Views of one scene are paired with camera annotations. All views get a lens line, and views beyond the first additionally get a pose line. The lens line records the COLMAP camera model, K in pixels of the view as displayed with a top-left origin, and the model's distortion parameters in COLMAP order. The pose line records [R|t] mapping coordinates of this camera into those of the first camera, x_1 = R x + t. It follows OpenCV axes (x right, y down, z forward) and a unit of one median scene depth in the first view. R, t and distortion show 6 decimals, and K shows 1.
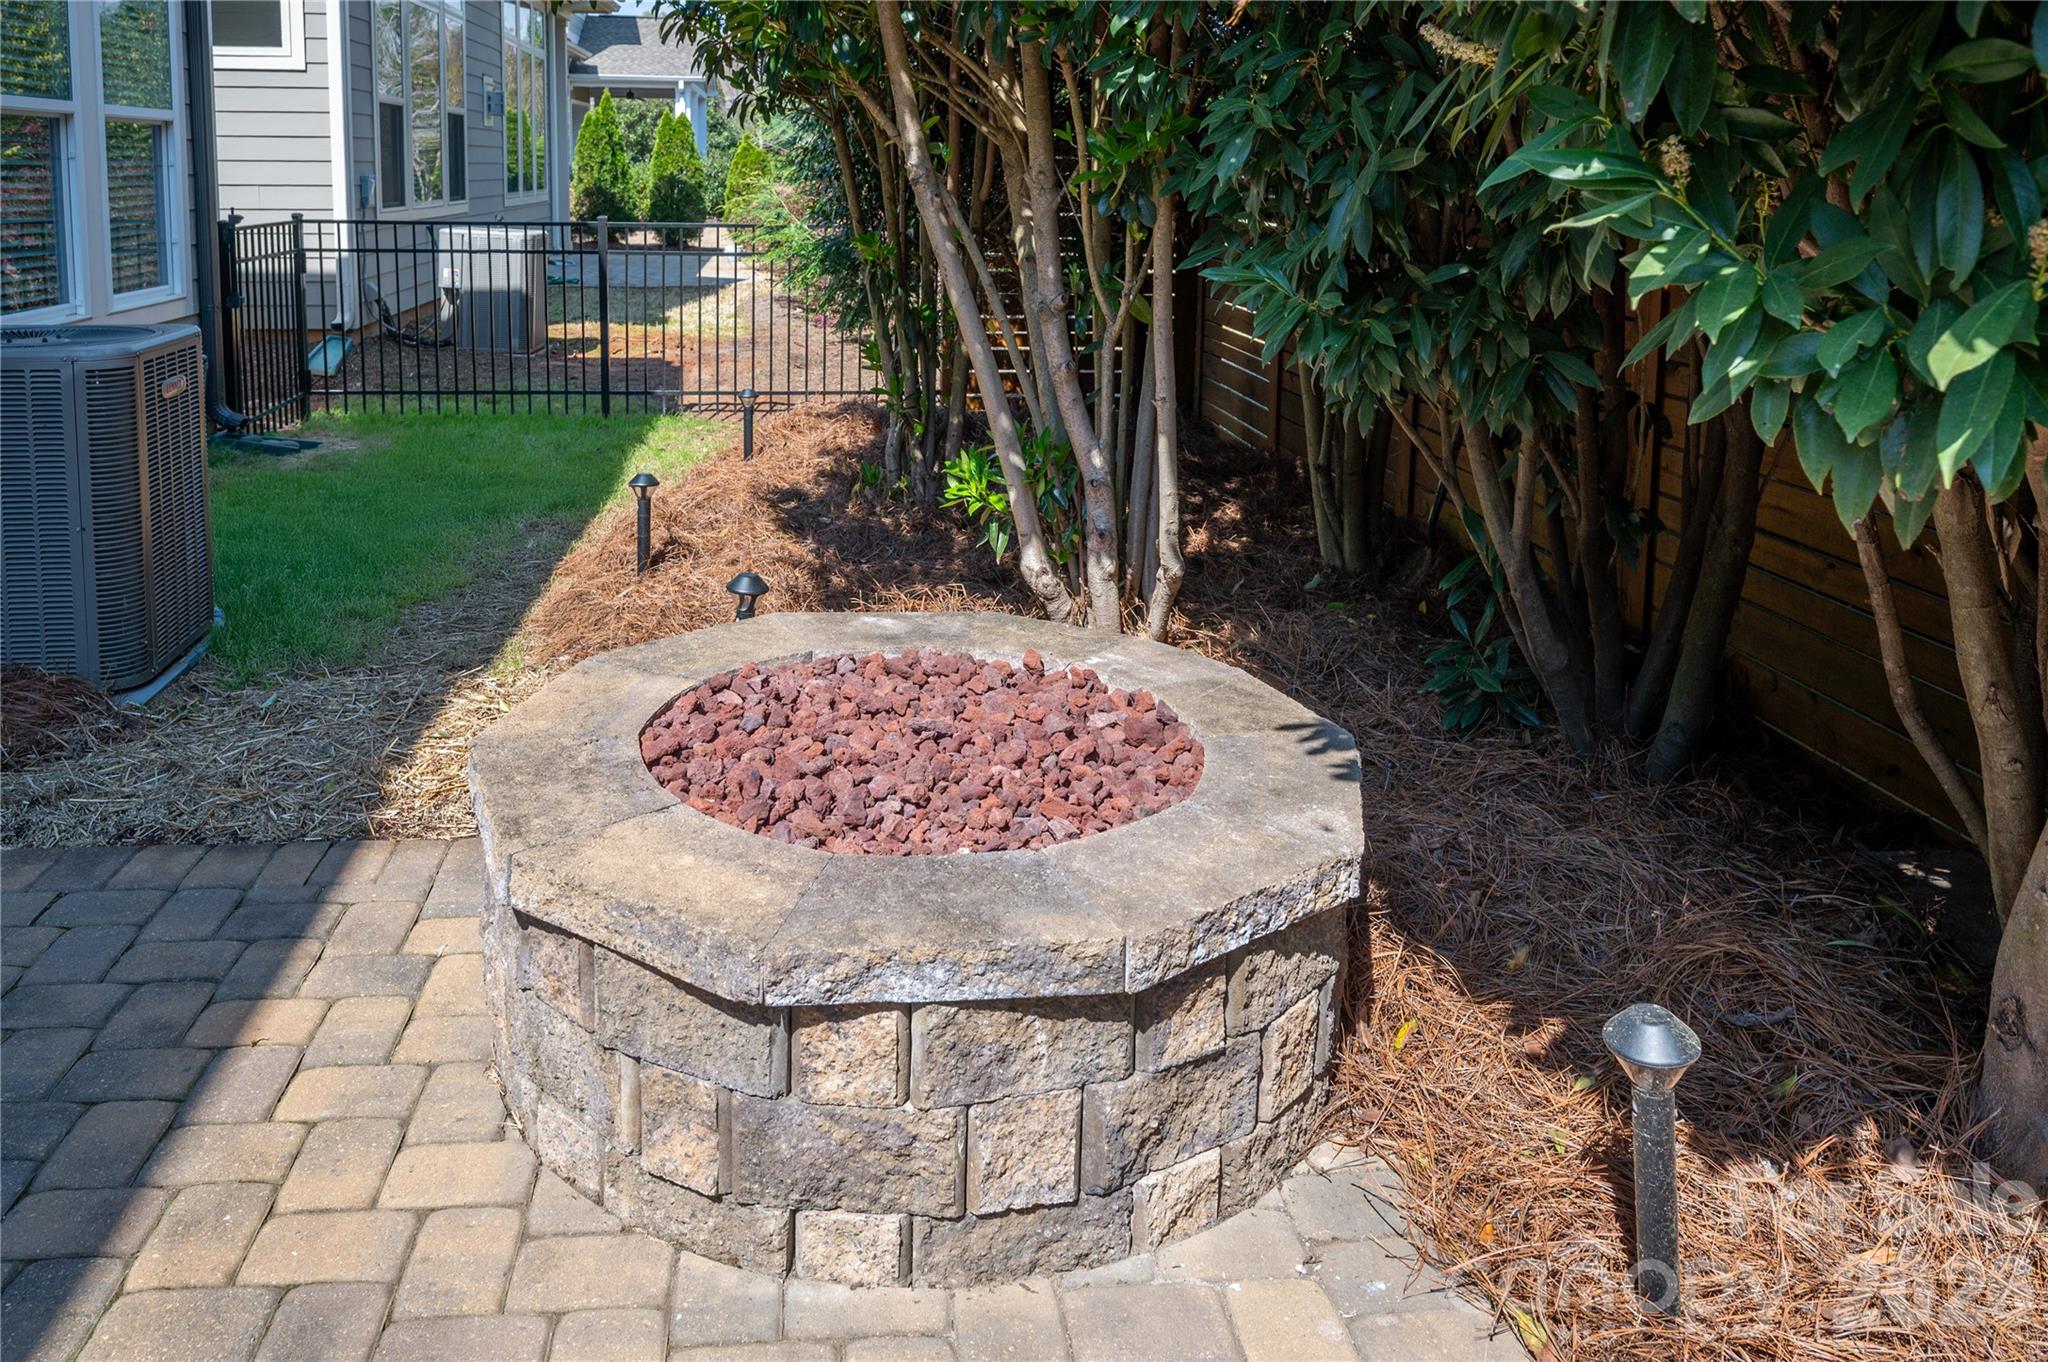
lens RADIAL K [[1541.9, 0, 944.5], [0, 1541.9, 346.1], [0, 0, 1]] dist [-0.002568, -0.005195]
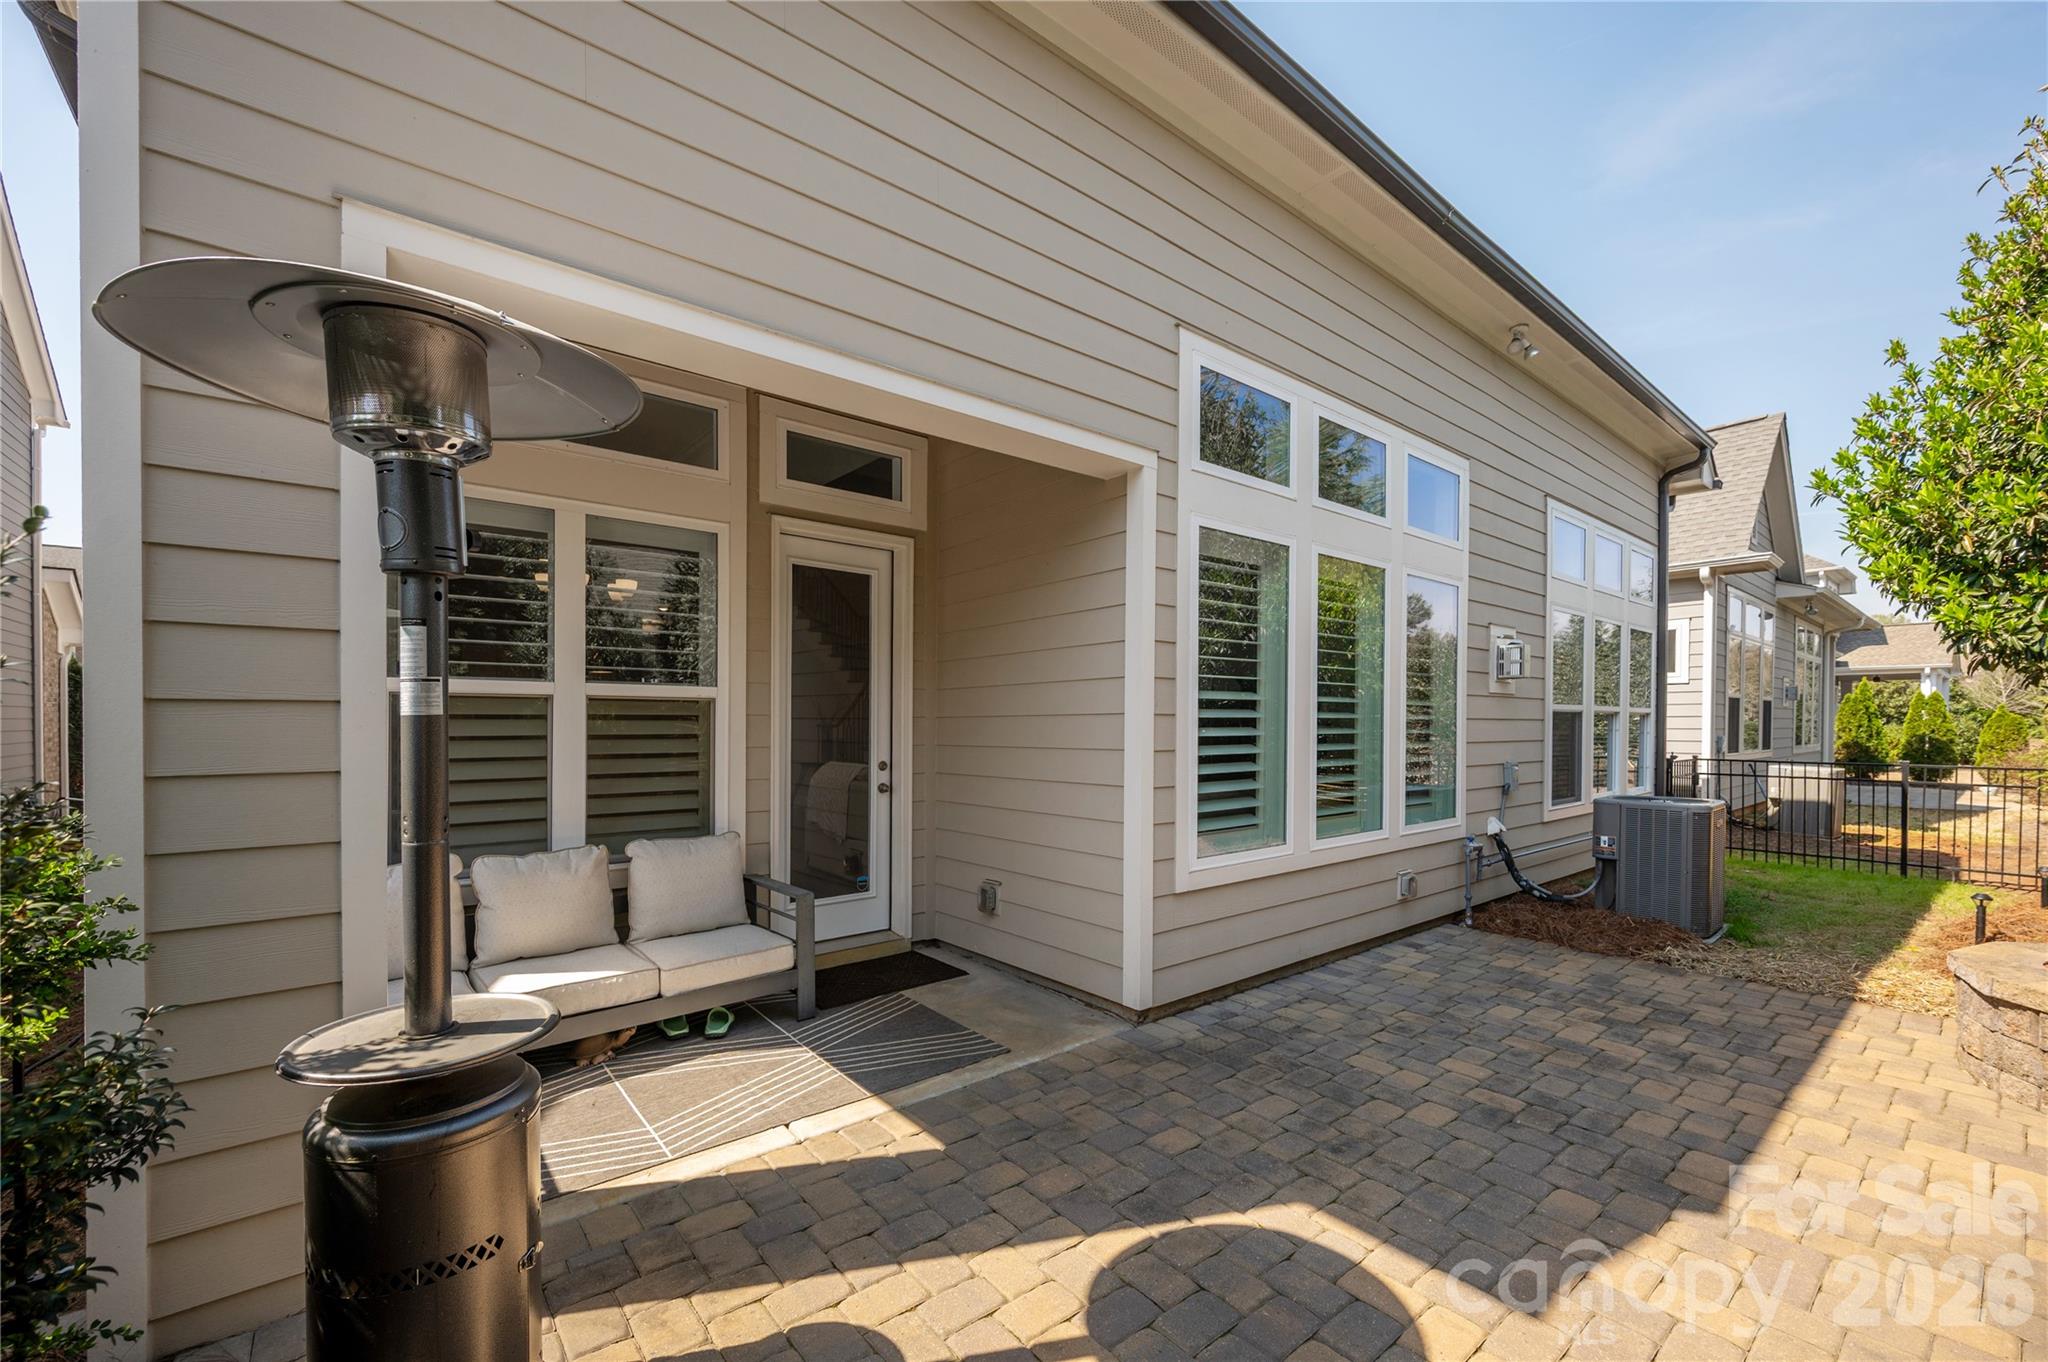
lens RADIAL K [[840.3, 0, 1042.8], [0, 840.3, 737.5], [0, 0, 1]] dist [-0.003496, -0.000464]
pose [[0.568981, 0.004643, -0.822338, -0.003561], [-0.089736, 0.994363, -0.056474, 0.064622], [0.817440, 0.105926, 0.566191, -0.712140]]
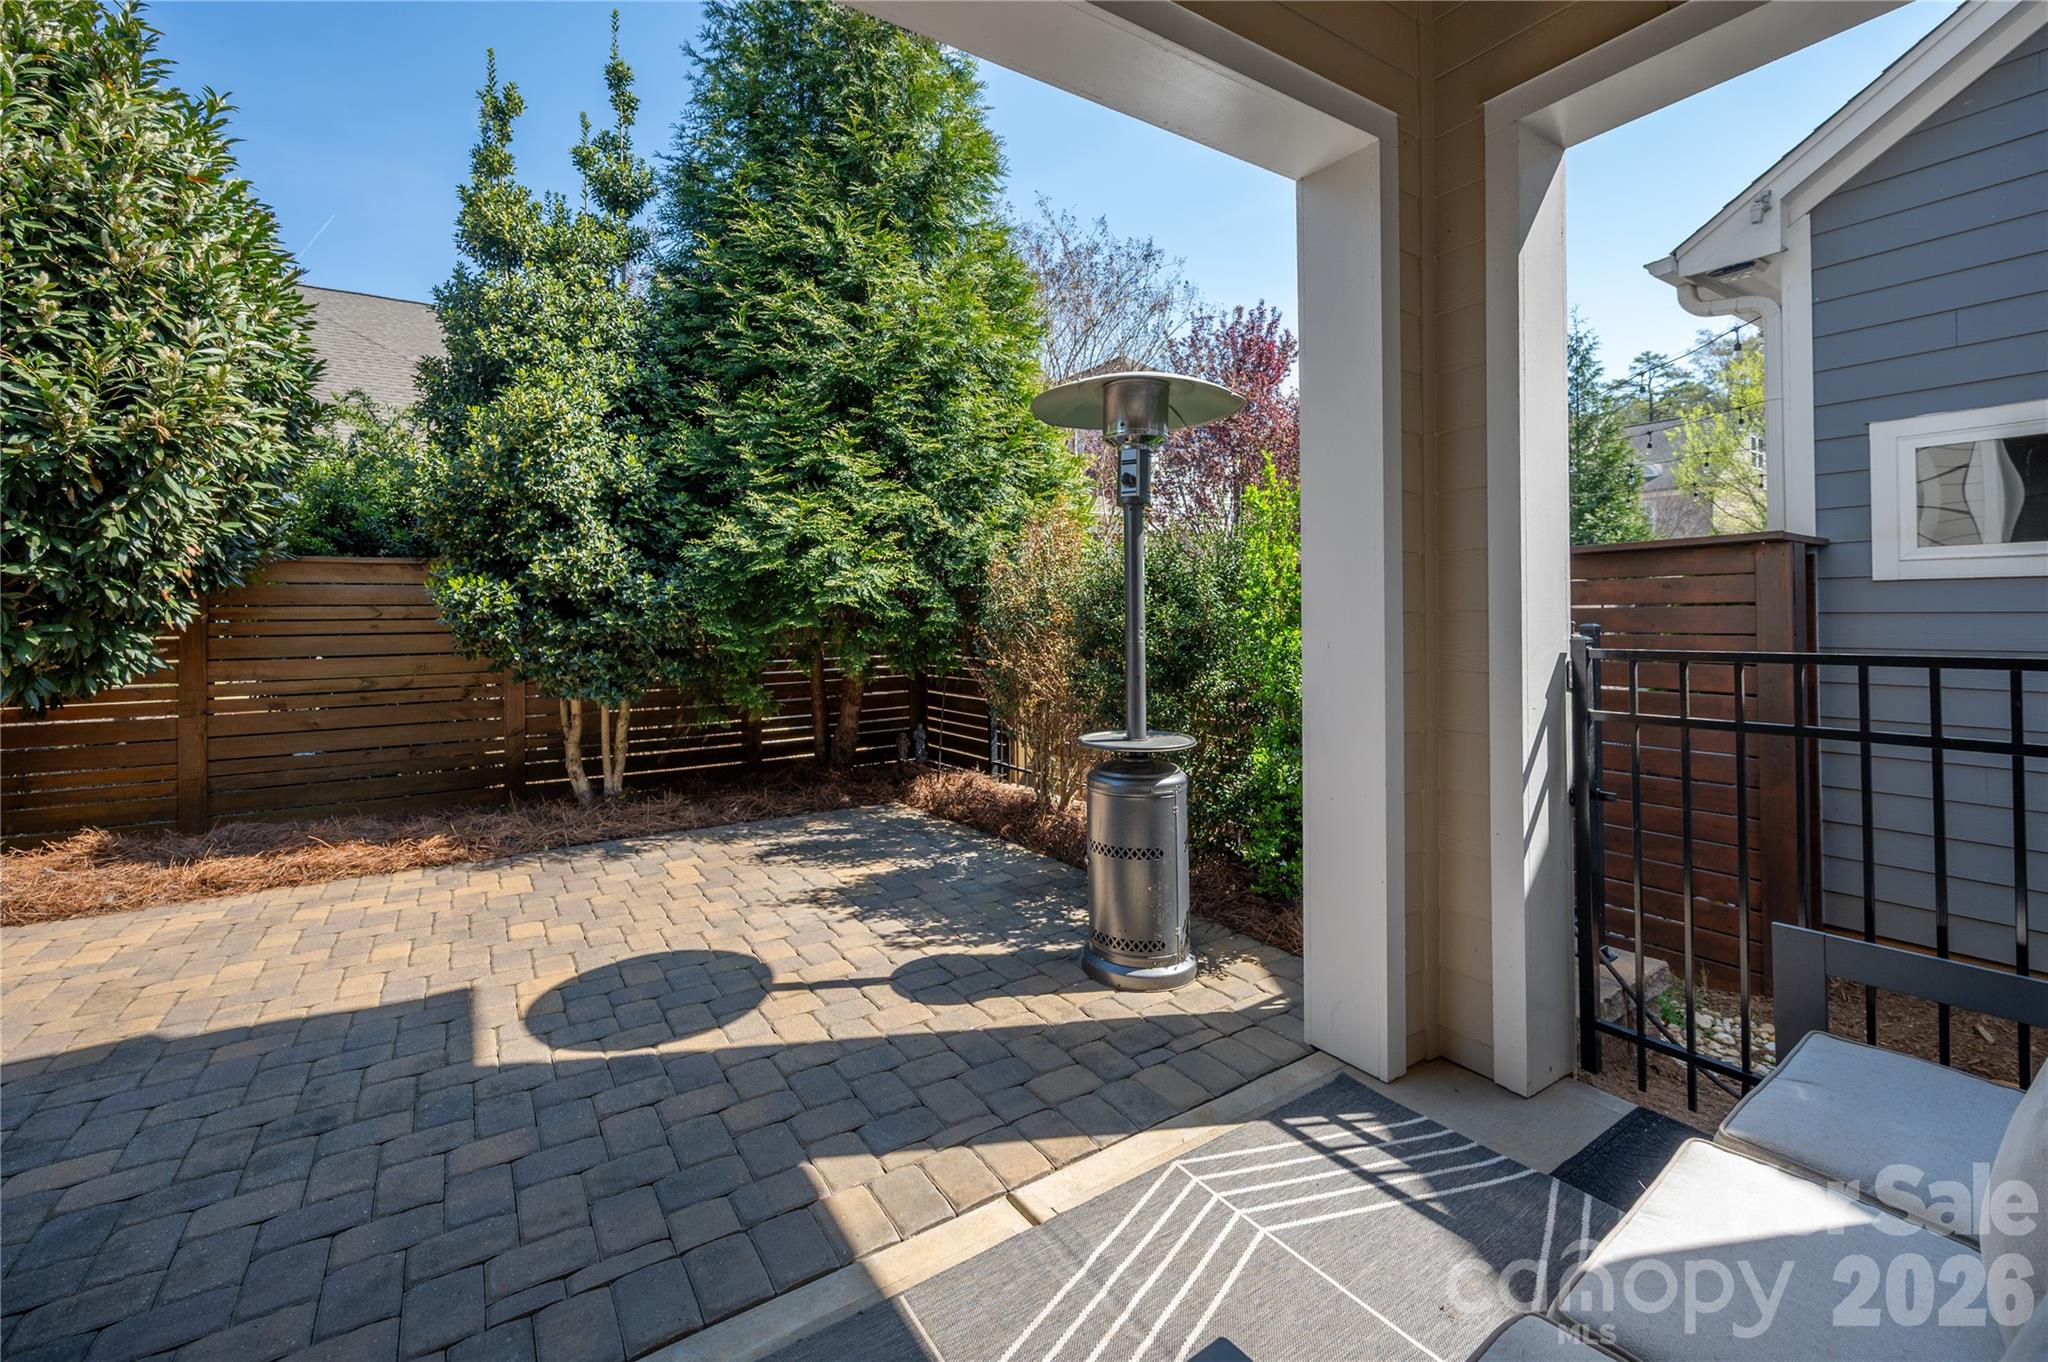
lens RADIAL K [[840.3, 0, 976.3], [0, 840.3, 610.9], [0, 0, 1]] dist [-0.000774, -0.000177]
pose [[-0.450718, -0.002911, 0.892662, -1.110005], [0.110150, 0.992171, 0.058852, 0.029165], [-0.885844, 0.124853, -0.446869, -0.258298]]
